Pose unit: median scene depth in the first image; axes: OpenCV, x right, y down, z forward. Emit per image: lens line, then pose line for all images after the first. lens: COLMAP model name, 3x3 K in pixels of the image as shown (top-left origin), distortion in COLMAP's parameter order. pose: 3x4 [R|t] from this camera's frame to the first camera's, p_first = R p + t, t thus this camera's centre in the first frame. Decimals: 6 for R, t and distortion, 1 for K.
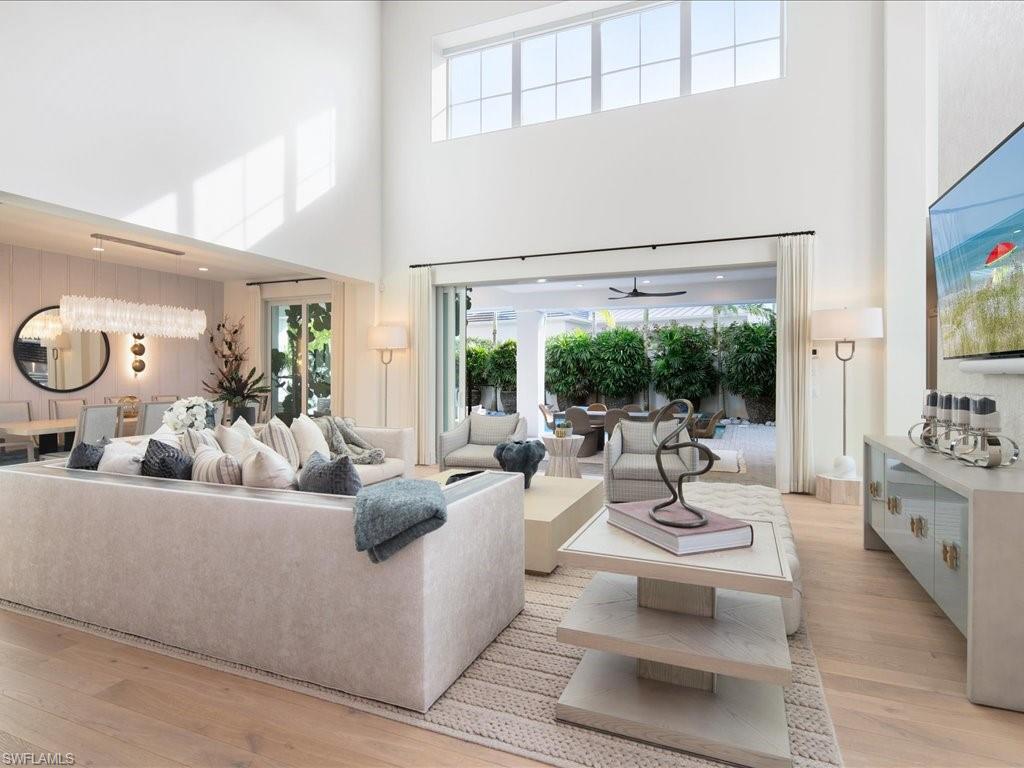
lens RADIAL K [[564.2, 0, 499.3], [0, 564.2, 377.9], [0, 0, 1]] dist [0.006233, 0.001229]
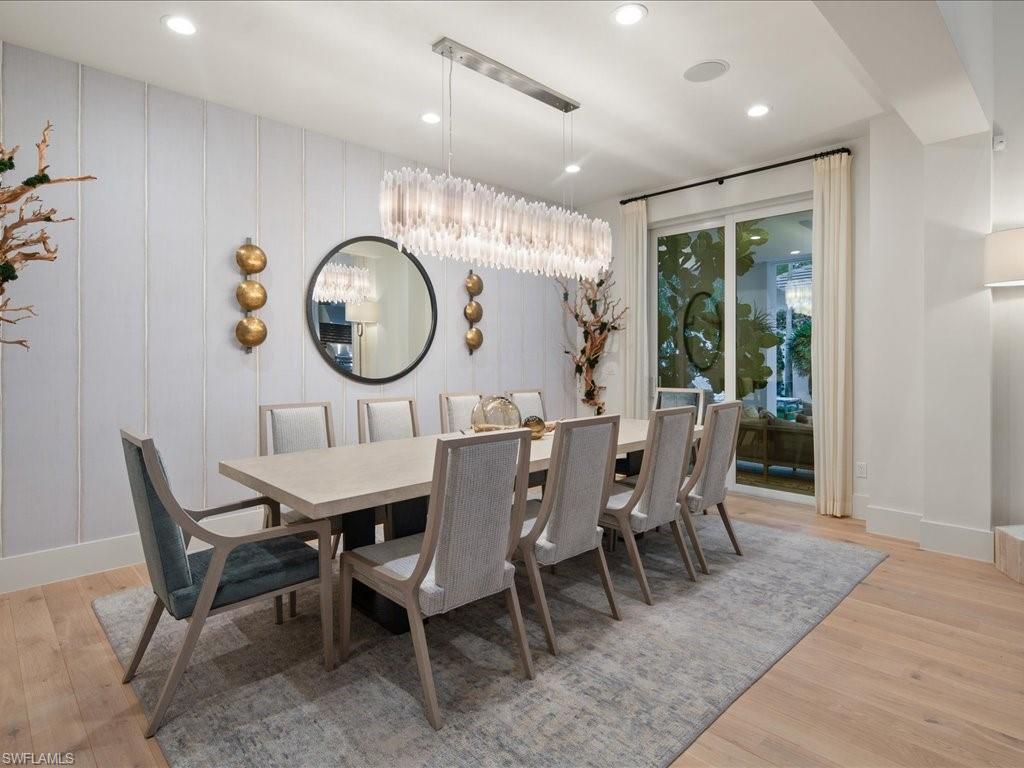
lens RADIAL K [[563.2, 0, 511.4], [0, 563.2, 353.1], [0, 0, 1]] dist [0.025803, -0.000105]
pose [[0.923450, -0.007435, -0.383647, -0.331786], [0.003176, 0.999926, -0.011731, 0.000954], [0.383706, 0.009615, 0.923405, 0.409725]]
